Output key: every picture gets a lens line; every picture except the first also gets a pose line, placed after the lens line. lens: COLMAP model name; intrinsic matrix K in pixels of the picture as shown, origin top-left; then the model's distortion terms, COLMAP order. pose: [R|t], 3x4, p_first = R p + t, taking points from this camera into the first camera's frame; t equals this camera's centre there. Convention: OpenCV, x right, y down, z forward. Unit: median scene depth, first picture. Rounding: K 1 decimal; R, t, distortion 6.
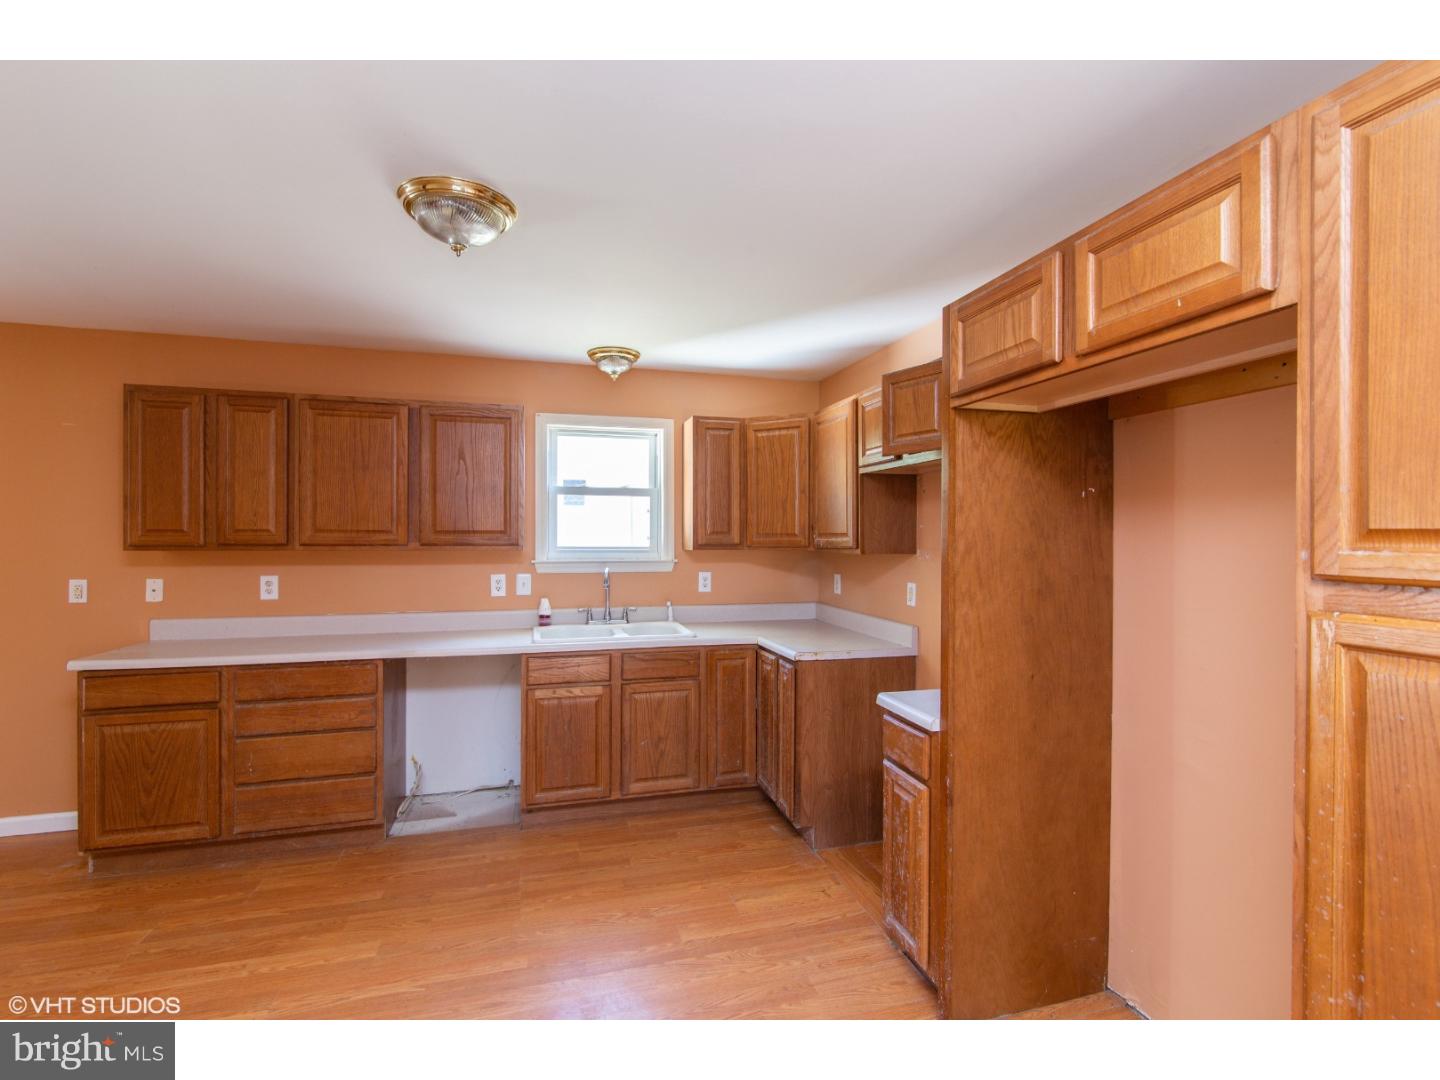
lens RADIAL K [[660.7, 0, 718.6], [0, 660.7, 537.5], [0, 0, 1]] dist [-0.000311, -0.000223]
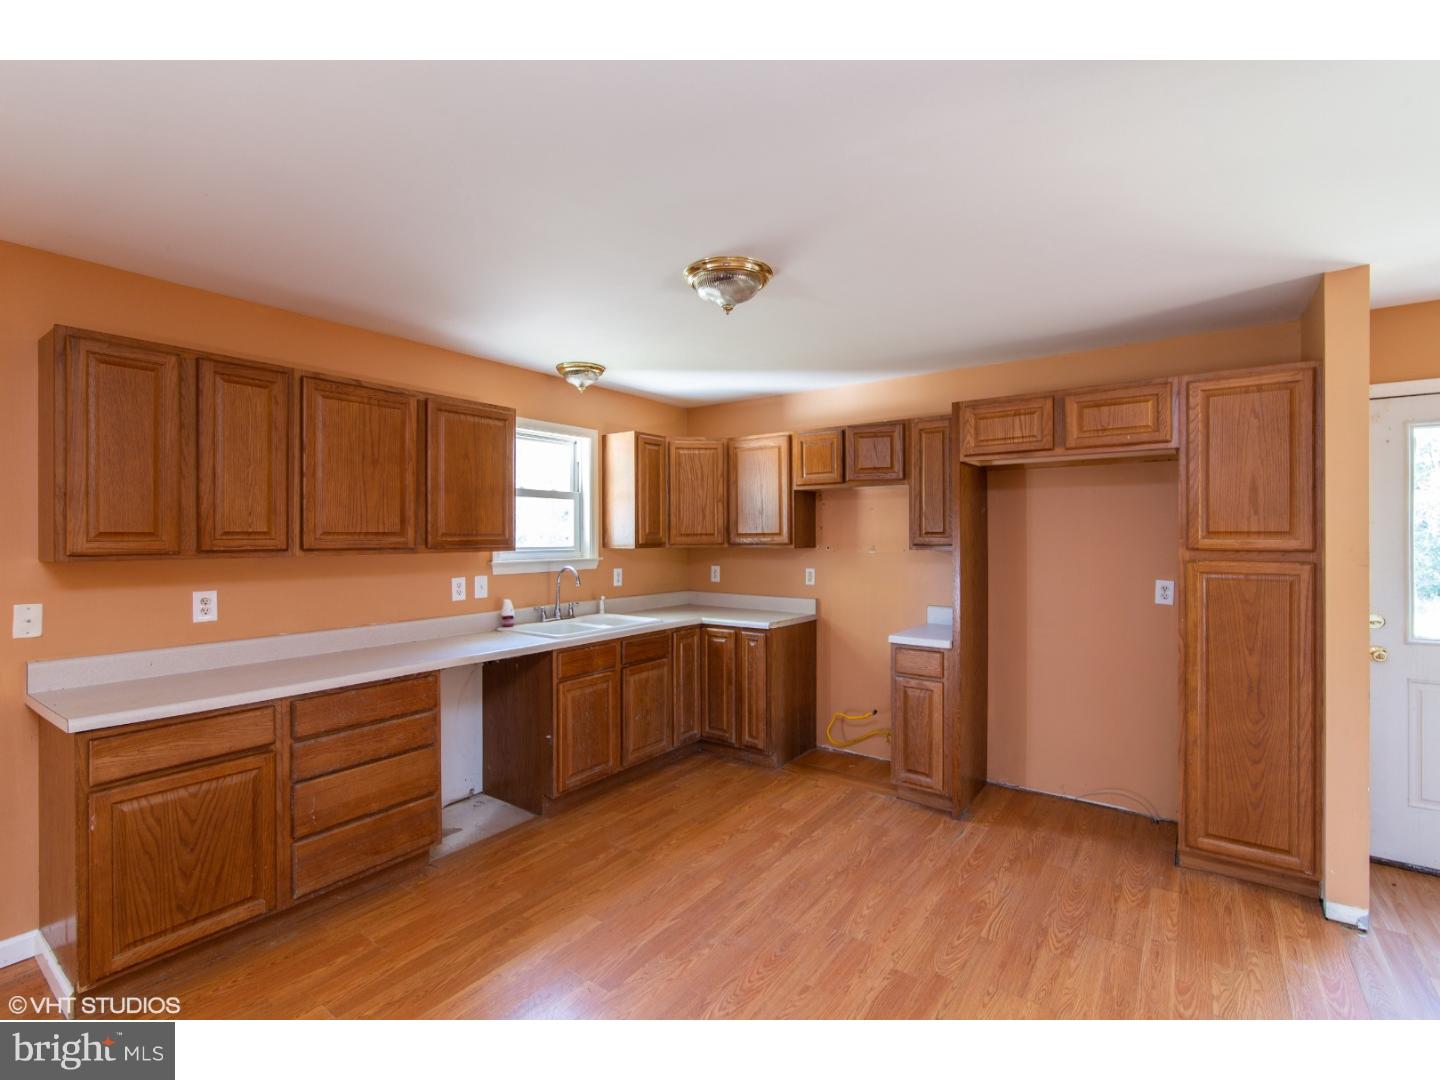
lens RADIAL K [[660.7, 0, 718.6], [0, 660.7, 537.5], [0, 0, 1]] dist [-0.000311, -0.000223]
pose [[0.784373, -0.008230, 0.620235, -0.746355], [0.007744, 0.999964, 0.003475, -0.003742], [-0.620242, 0.002077, 0.784408, 0.015538]]
